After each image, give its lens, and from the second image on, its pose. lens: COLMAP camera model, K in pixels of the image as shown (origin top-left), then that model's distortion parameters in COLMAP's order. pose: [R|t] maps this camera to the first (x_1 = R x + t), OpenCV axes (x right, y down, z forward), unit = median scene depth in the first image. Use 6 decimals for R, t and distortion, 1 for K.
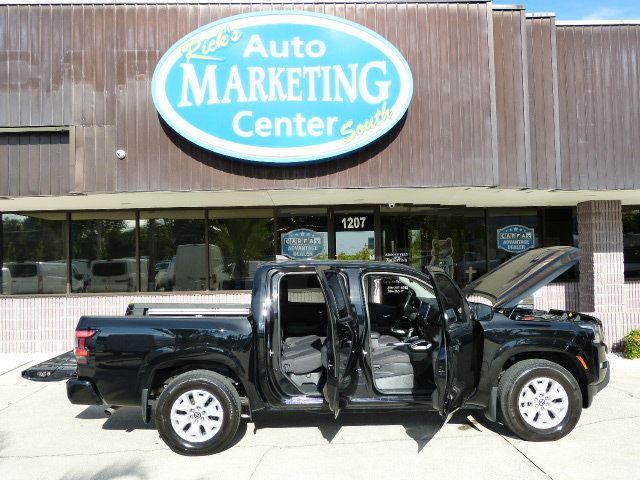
lens RADIAL K [[567.7, 0, 318.3], [0, 567.7, 241.1], [0, 0, 1]] dist [-0.039764, 0.007605]
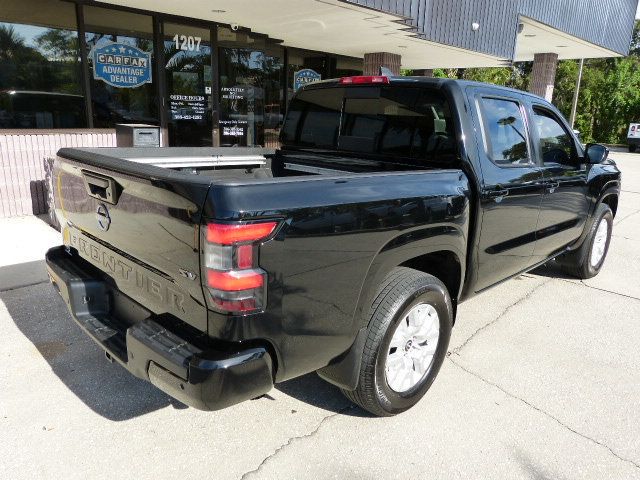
lens RADIAL K [[475.4, 0, 321.8], [0, 475.4, 241.4], [0, 0, 1]] dist [-0.024369, 0.012412]
pose [[0.734344, -0.134260, 0.665367, -0.362599], [-0.071250, 0.959581, 0.272264, 0.052606], [-0.675028, -0.247343, 0.695096, 0.470757]]
